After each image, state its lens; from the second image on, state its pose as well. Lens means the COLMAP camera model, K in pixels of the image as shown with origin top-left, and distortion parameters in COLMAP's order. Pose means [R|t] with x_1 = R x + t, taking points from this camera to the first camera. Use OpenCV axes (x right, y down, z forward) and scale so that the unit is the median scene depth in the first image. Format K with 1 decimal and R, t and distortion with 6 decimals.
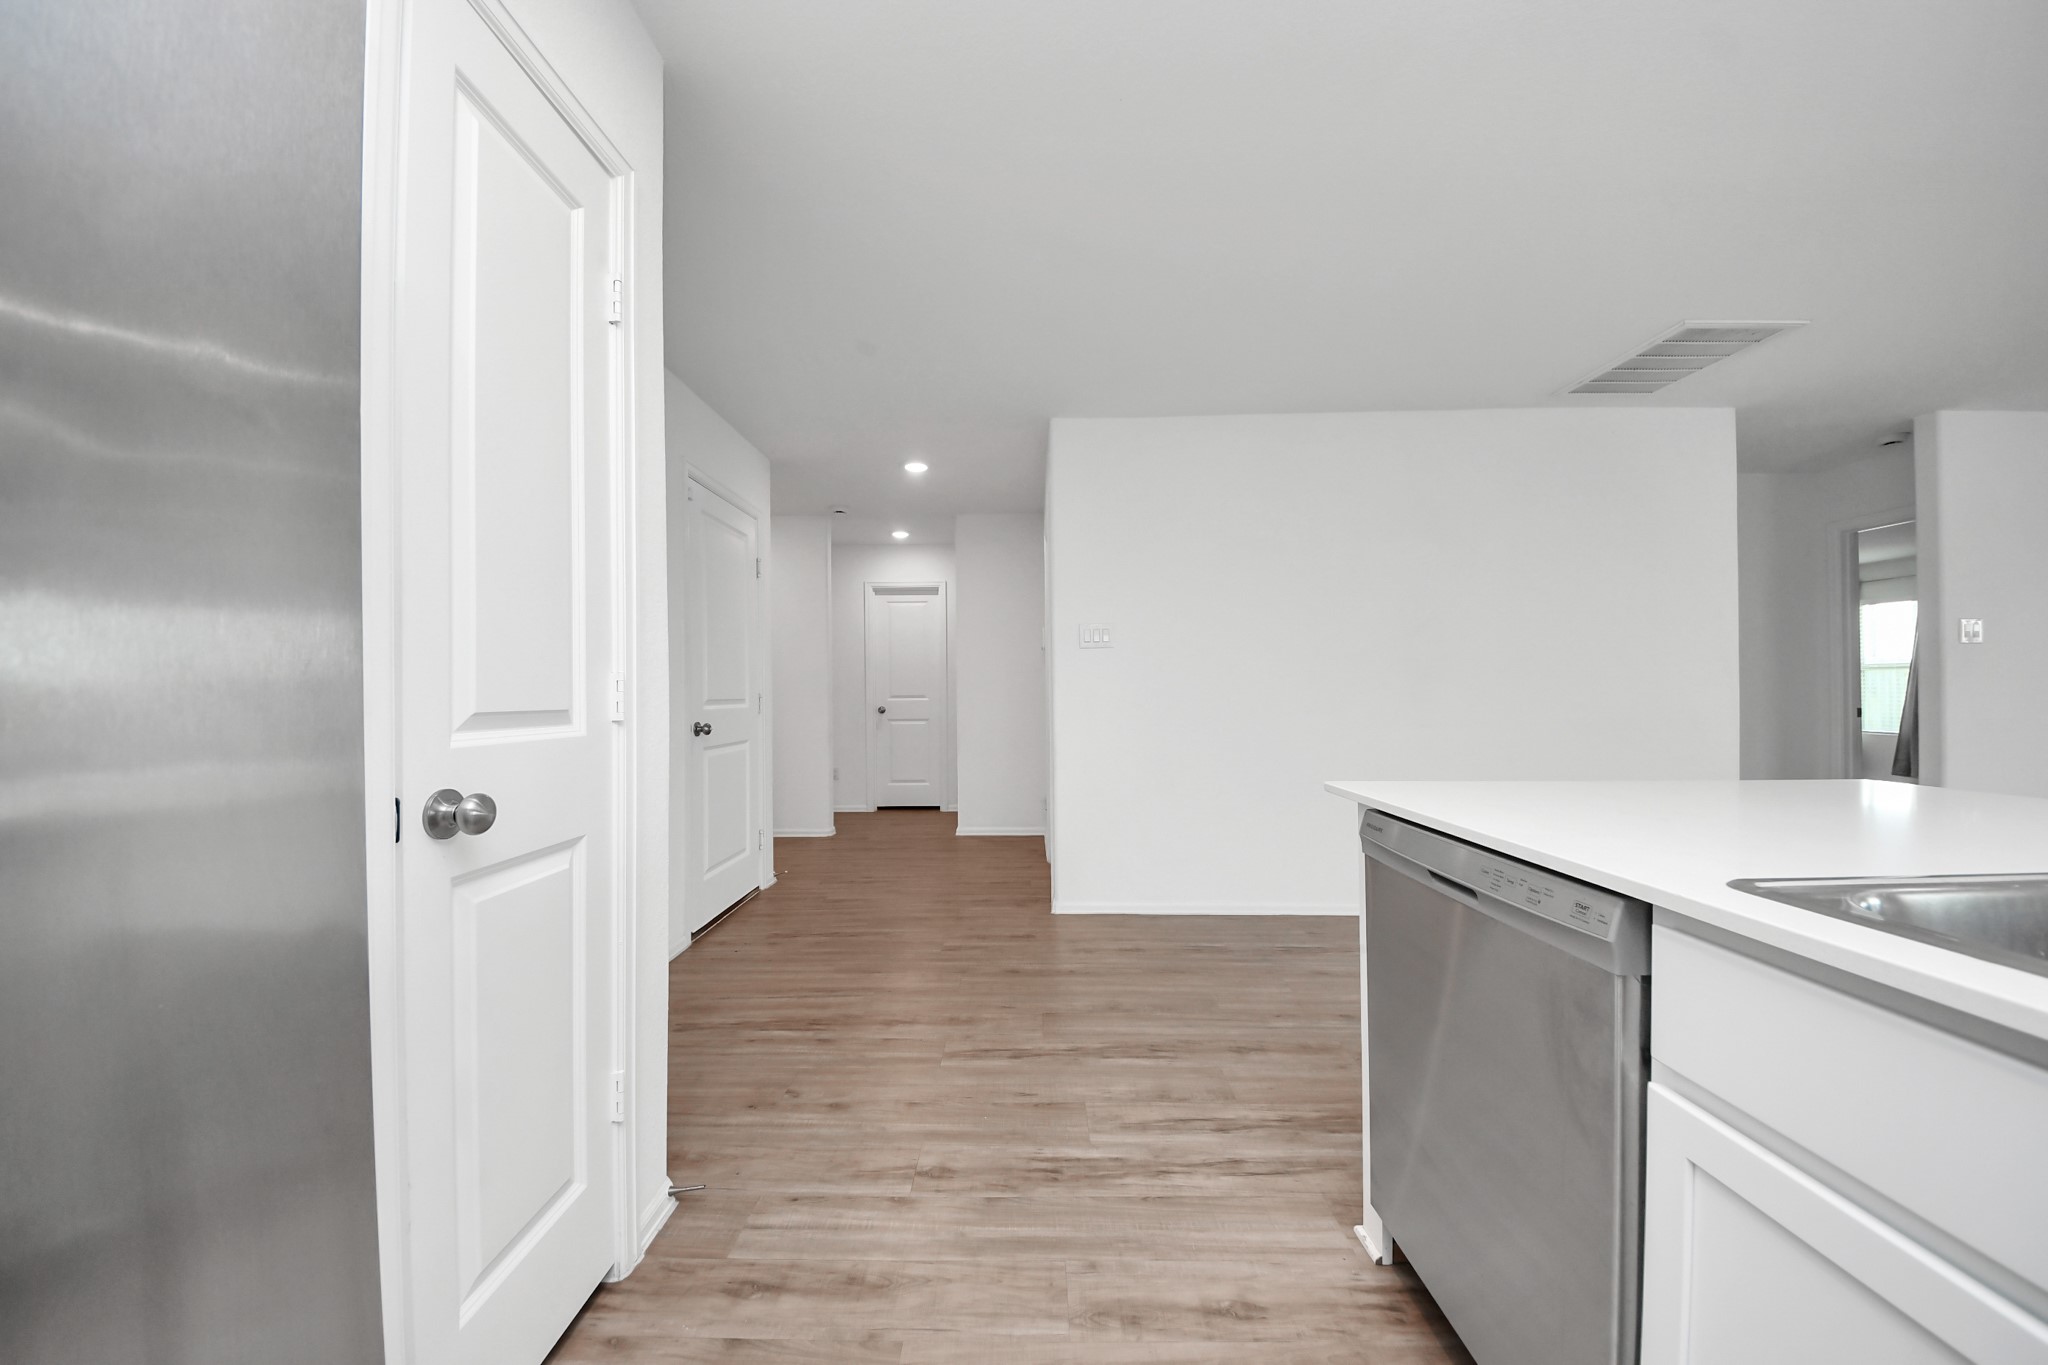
lens RADIAL K [[711.3, 0, 1024.0], [0, 711.3, 682.5], [0, 0, 1]] dist [-0.029142, -0.000046]
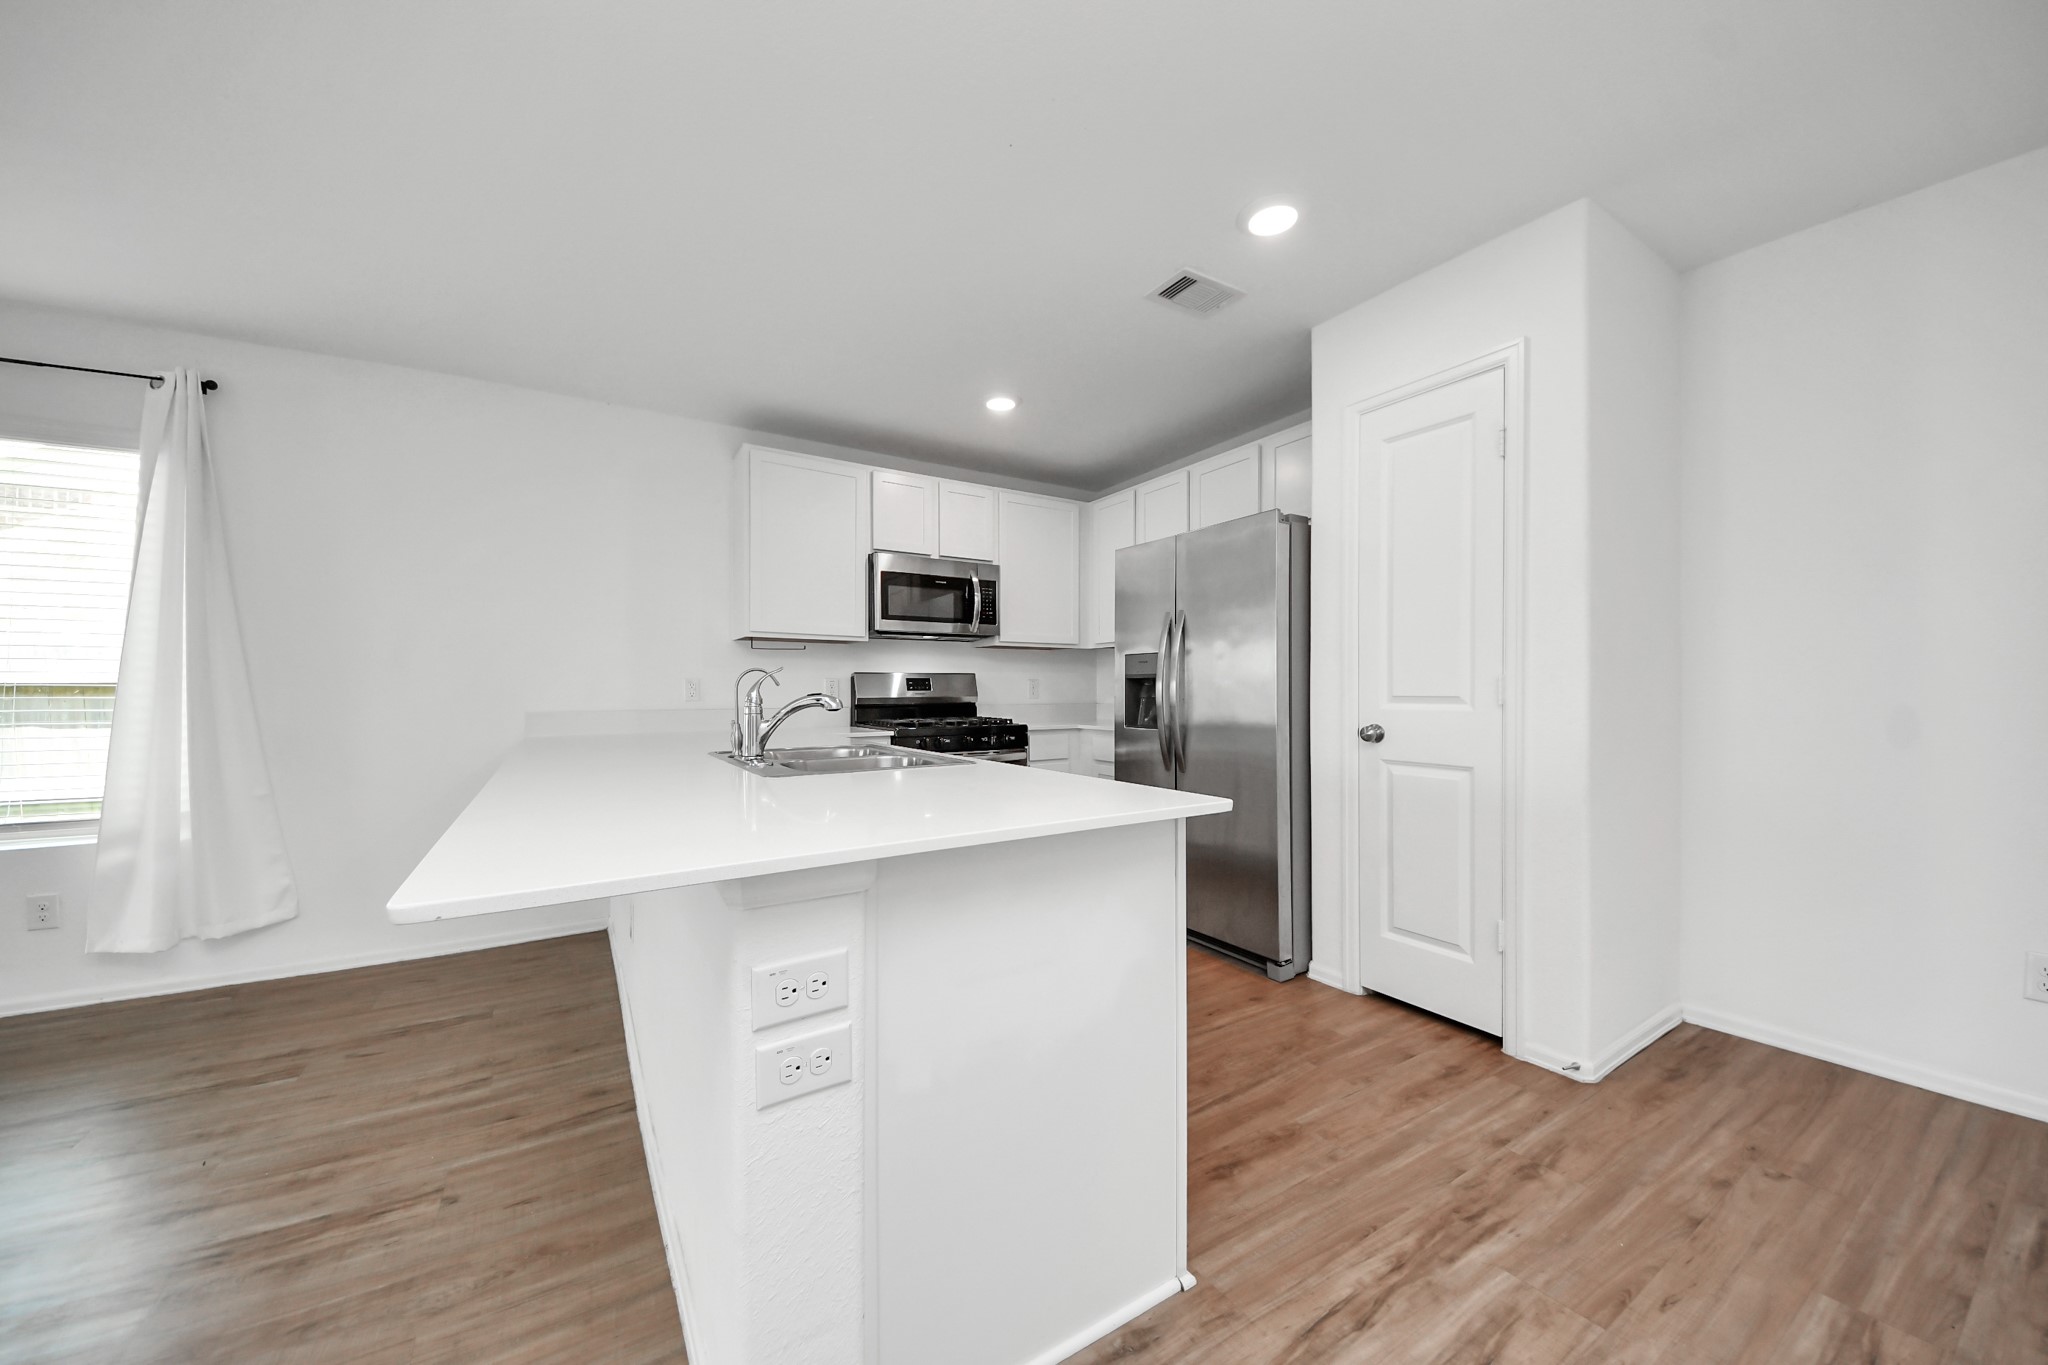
lens RADIAL K [[711.3, 0, 1024.0], [0, 711.3, 682.5], [0, 0, 1]] dist [-0.029142, -0.000046]
pose [[-0.834851, 0.008534, -0.550409, 1.061752], [0.018430, 0.999753, -0.012454, 0.004140], [0.550167, -0.020541, -0.834802, 1.514370]]
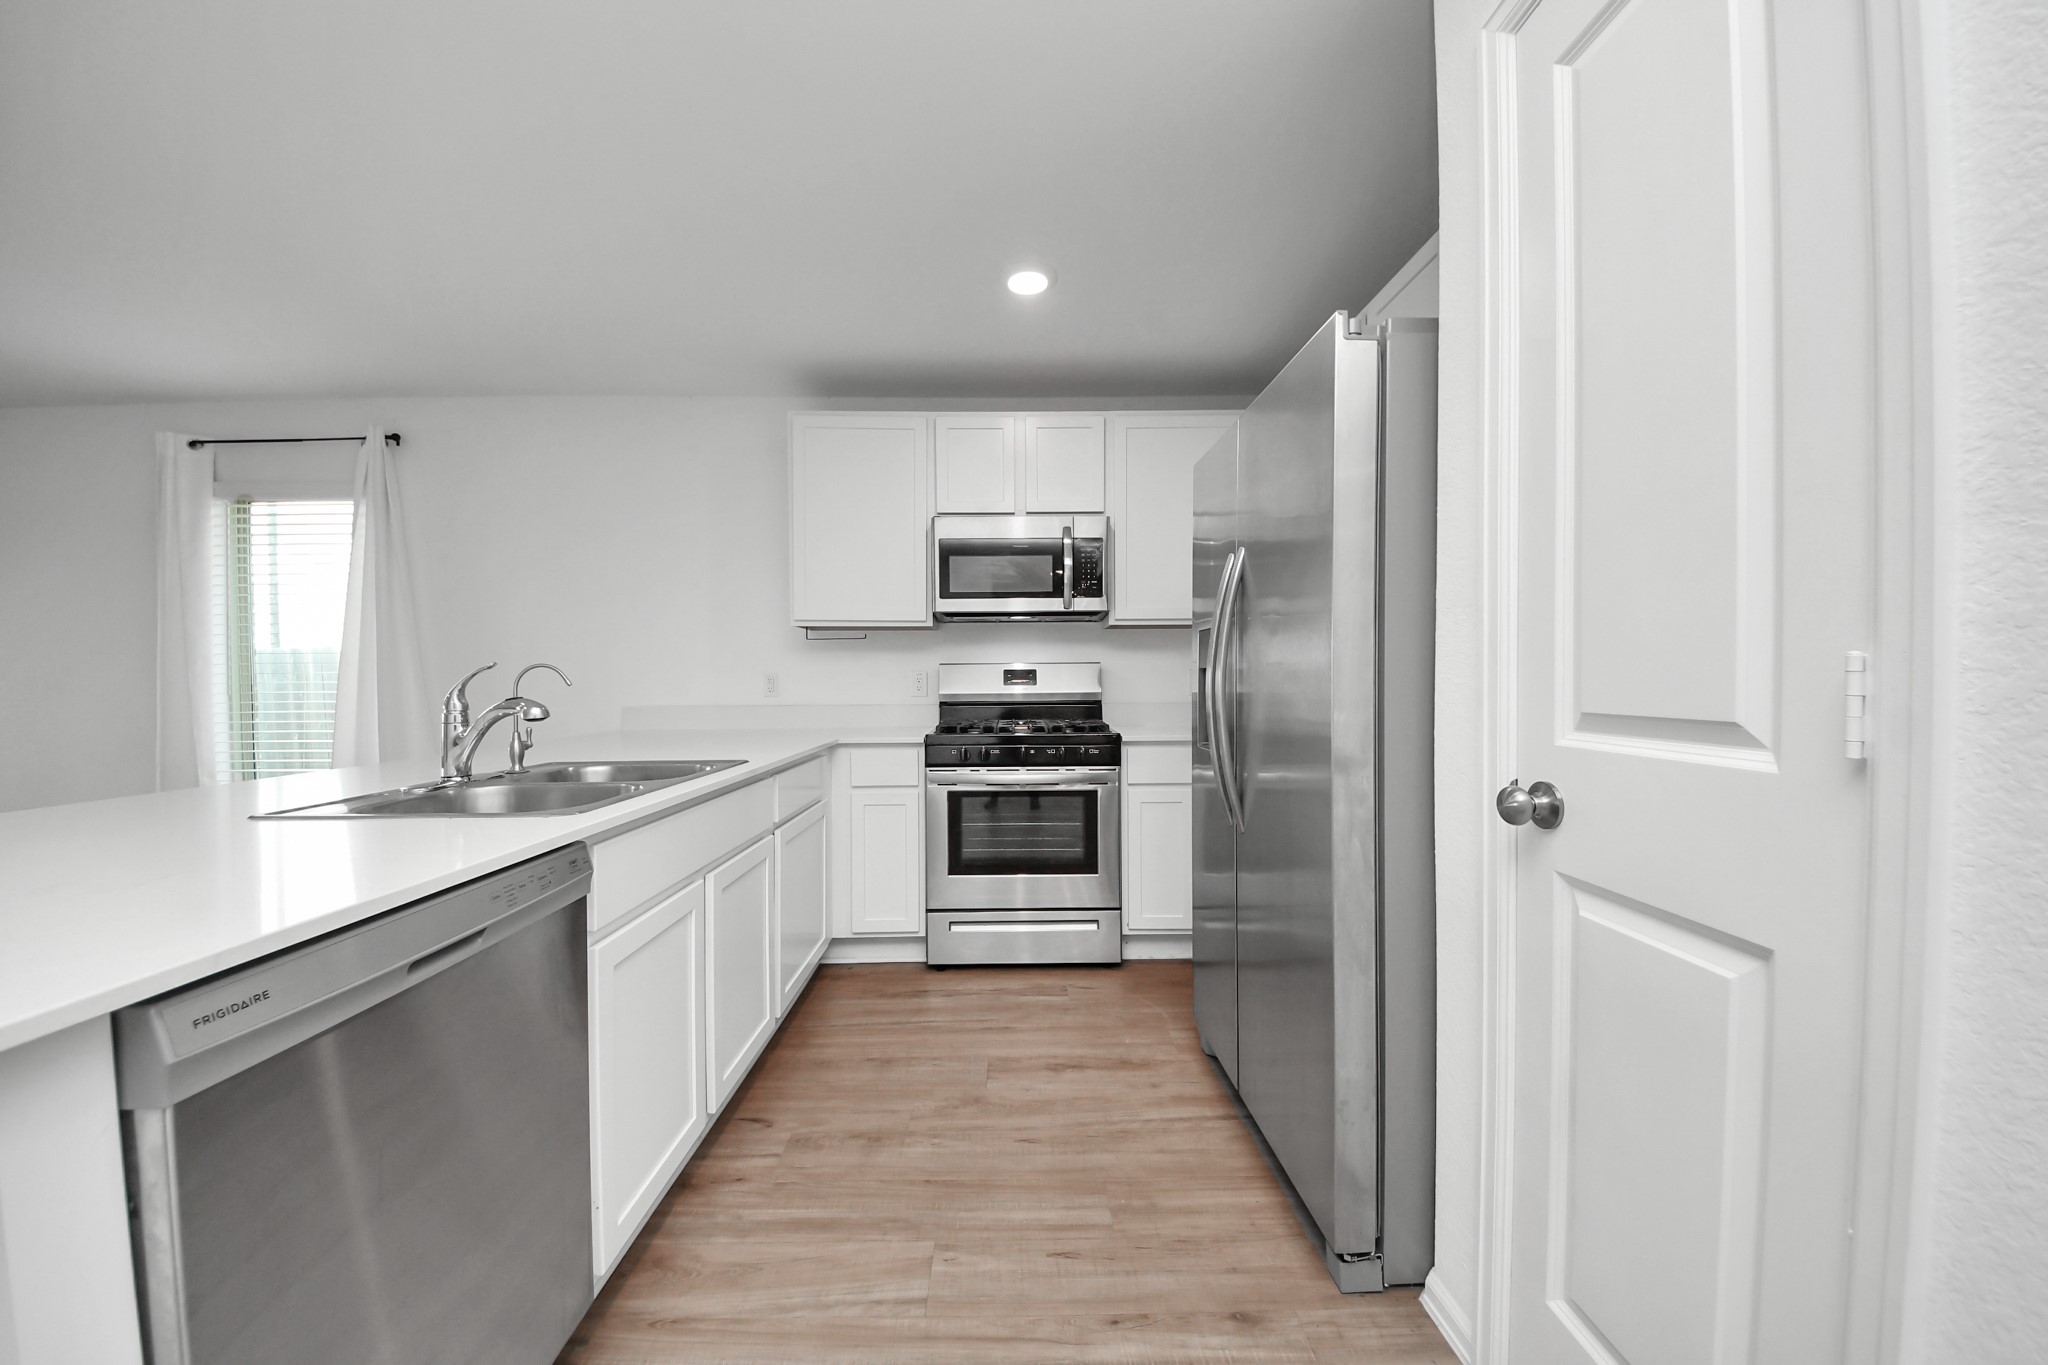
lens RADIAL K [[724.3, 0, 1019.0], [0, 724.3, 679.5], [0, 0, 1]] dist [0.019691, -0.026570]
pose [[-0.999488, 0.015800, -0.027827, -0.012750], [0.016083, 0.999821, -0.009949, -0.001496], [0.027665, -0.010392, -0.999563, 1.259303]]
